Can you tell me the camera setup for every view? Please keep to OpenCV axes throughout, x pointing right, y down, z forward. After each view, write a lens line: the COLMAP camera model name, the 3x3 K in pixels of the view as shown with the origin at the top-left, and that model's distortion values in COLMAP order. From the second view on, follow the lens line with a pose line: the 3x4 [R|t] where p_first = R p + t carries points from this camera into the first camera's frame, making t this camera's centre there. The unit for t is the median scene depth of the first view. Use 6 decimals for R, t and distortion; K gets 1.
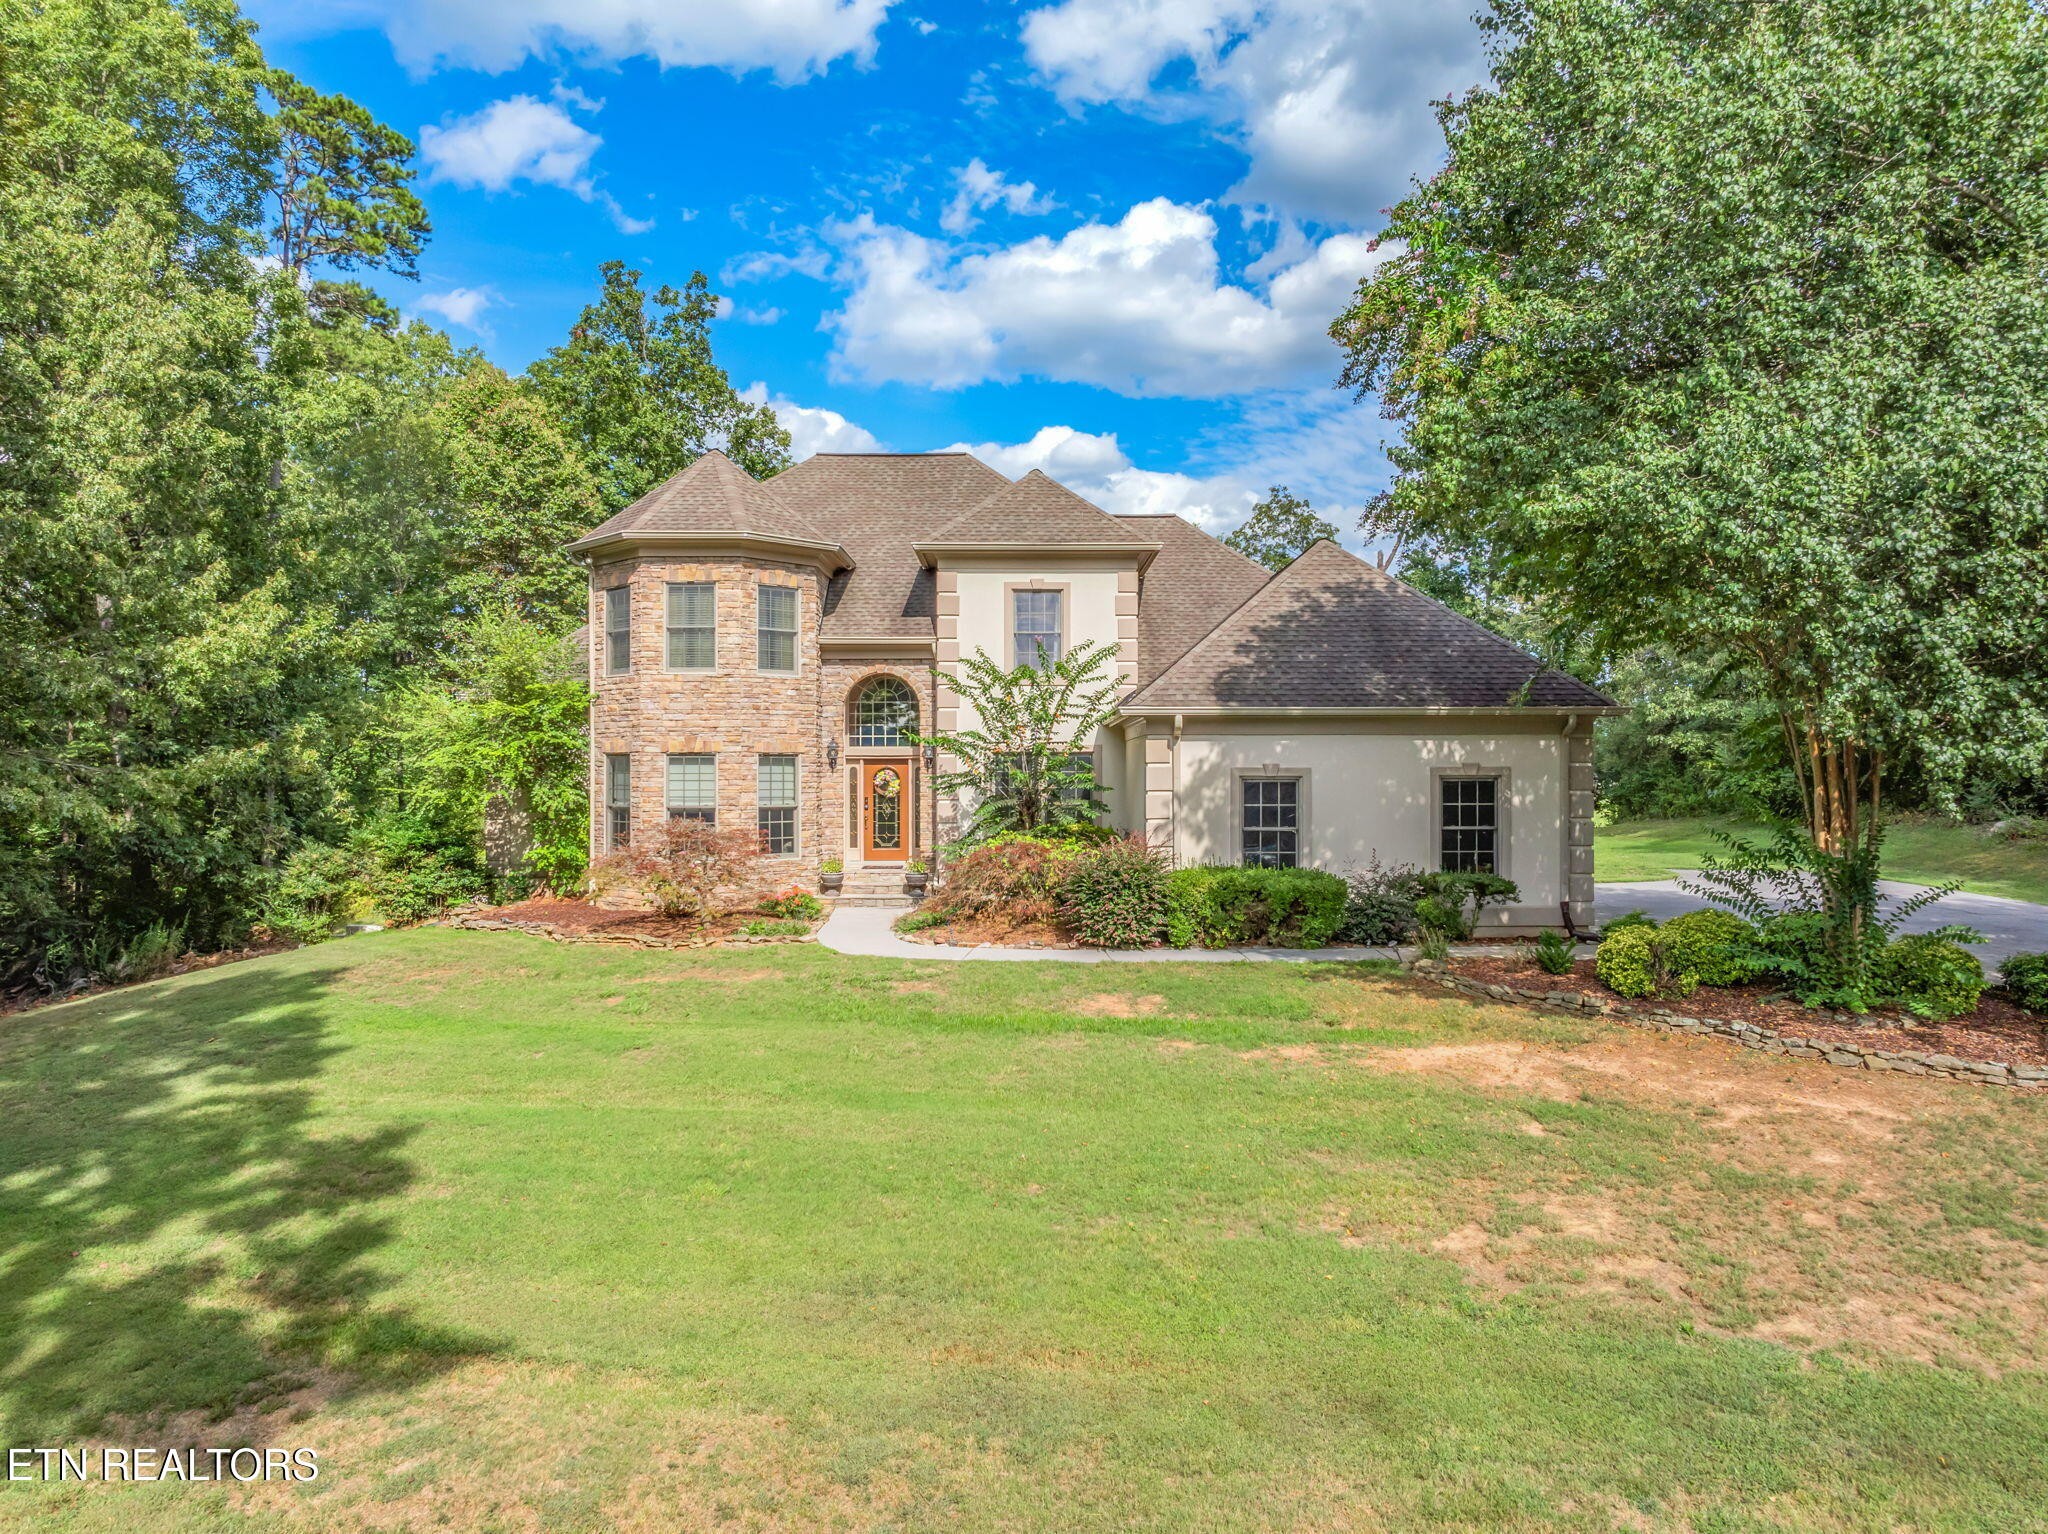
lens RADIAL K [[1506.7, 0, 1105.4], [0, 1506.7, 765.0], [0, 0, 1]] dist [-0.045072, -0.004334]
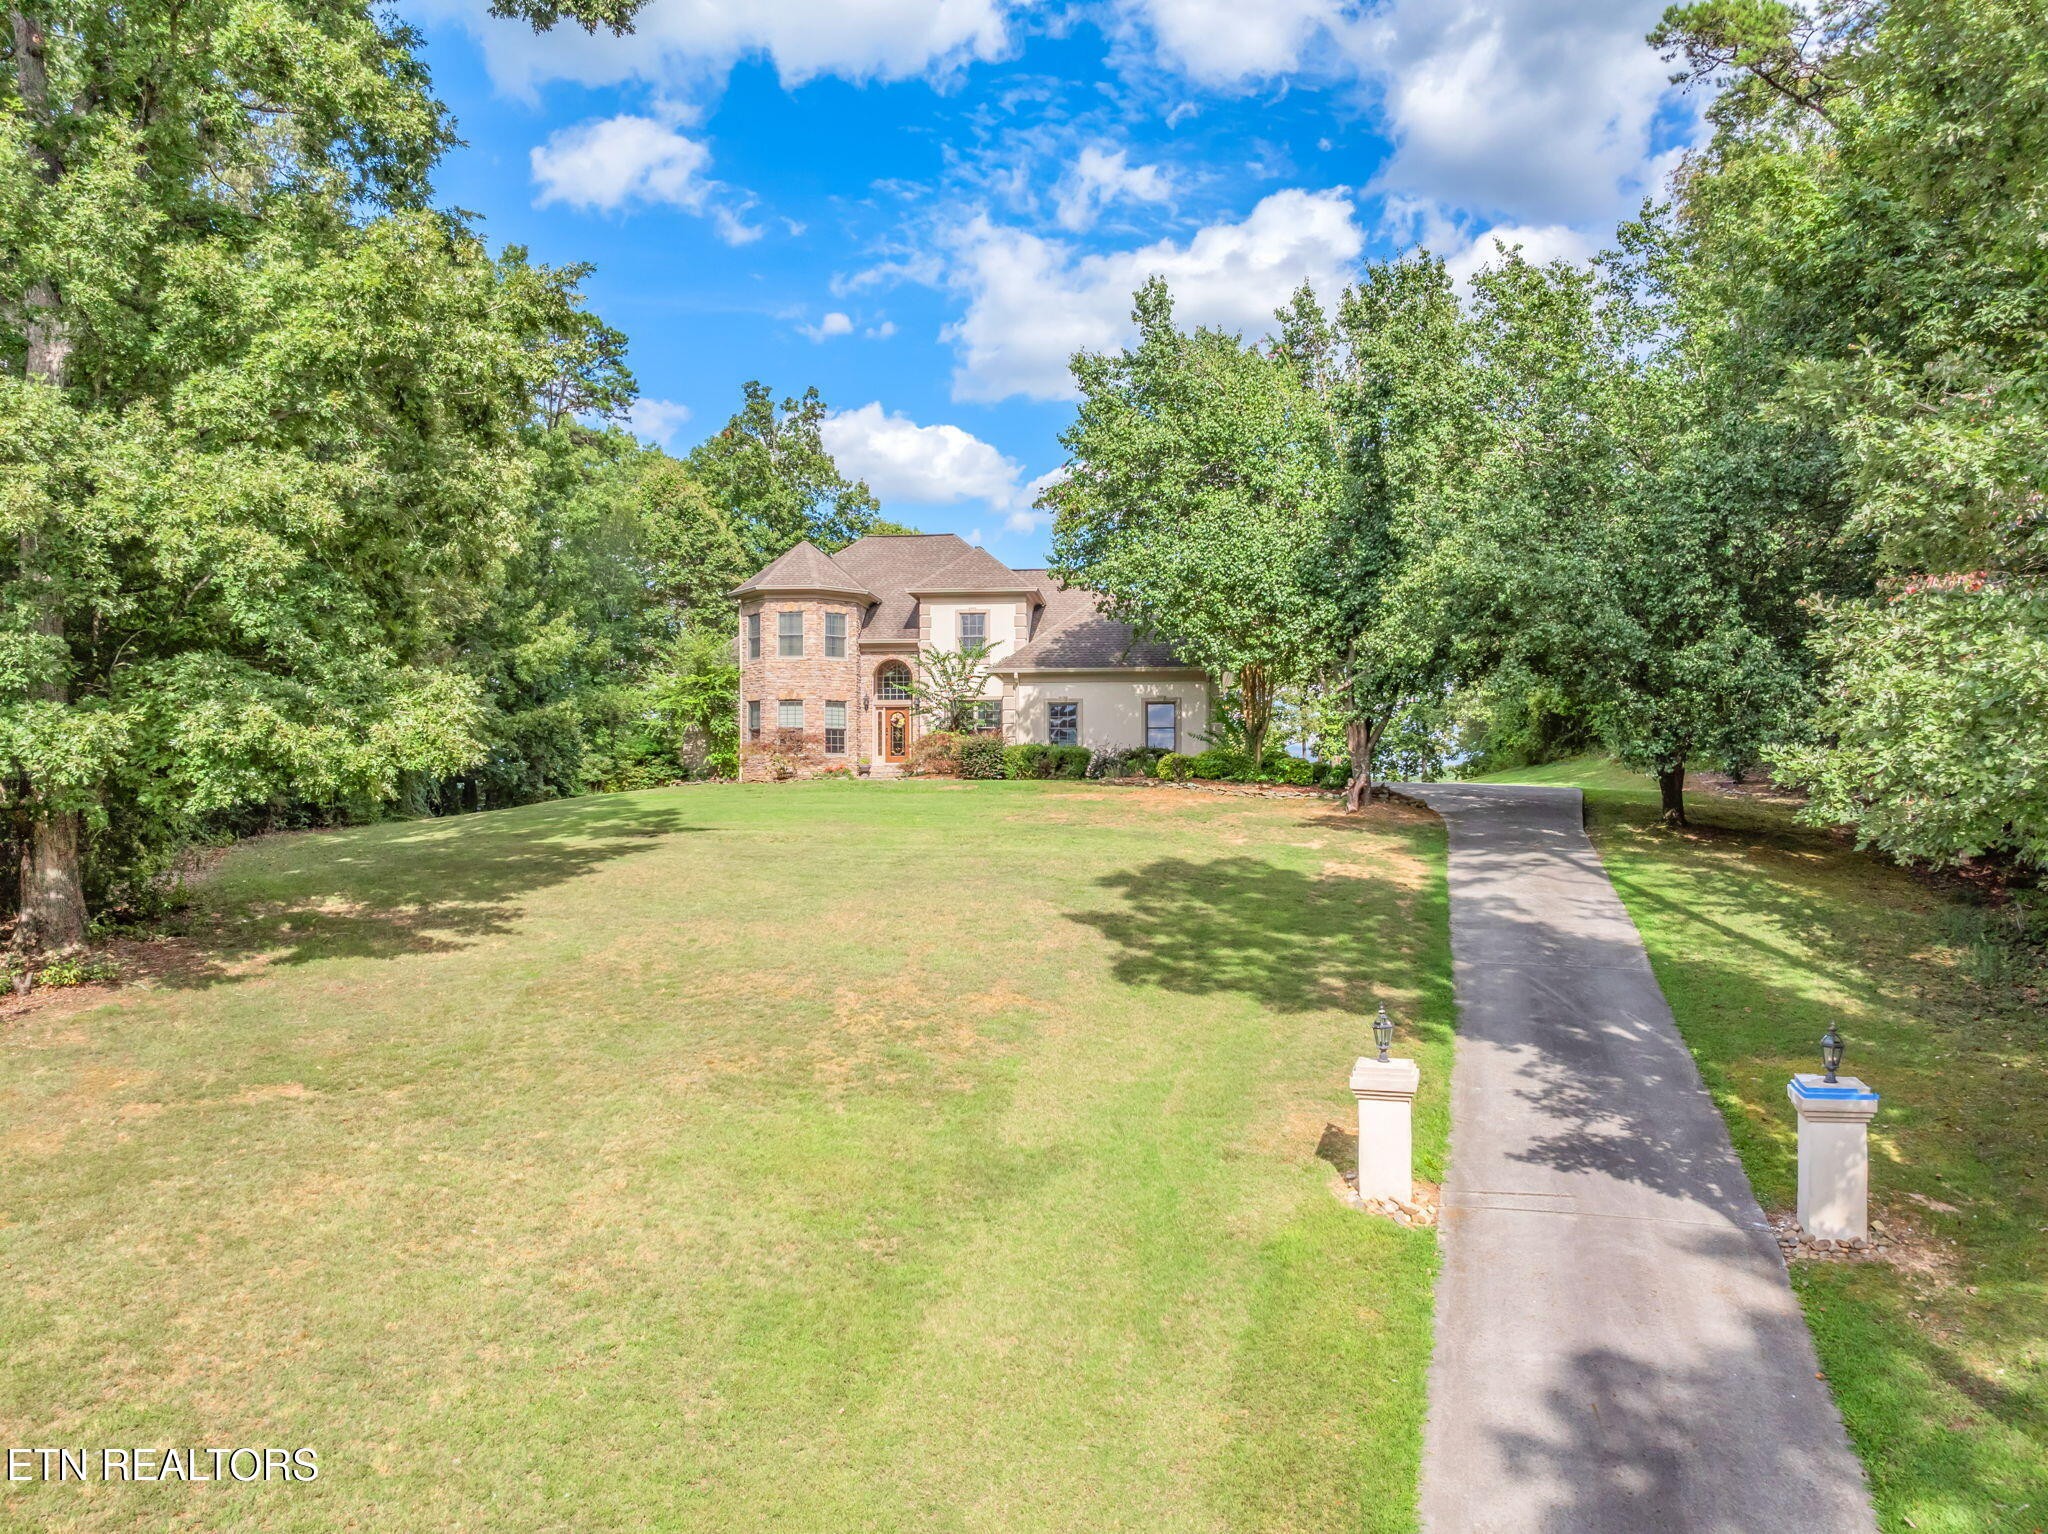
lens RADIAL K [[1506.7, 0, 1022.4], [0, 1506.7, 760.3], [0, 0, 1]] dist [-0.045072, -0.004334]
pose [[0.991157, -0.002622, -0.132665, 0.264521], [0.000899, 0.999914, -0.013050, 0.091197], [0.132688, 0.012815, 0.991075, -0.843385]]
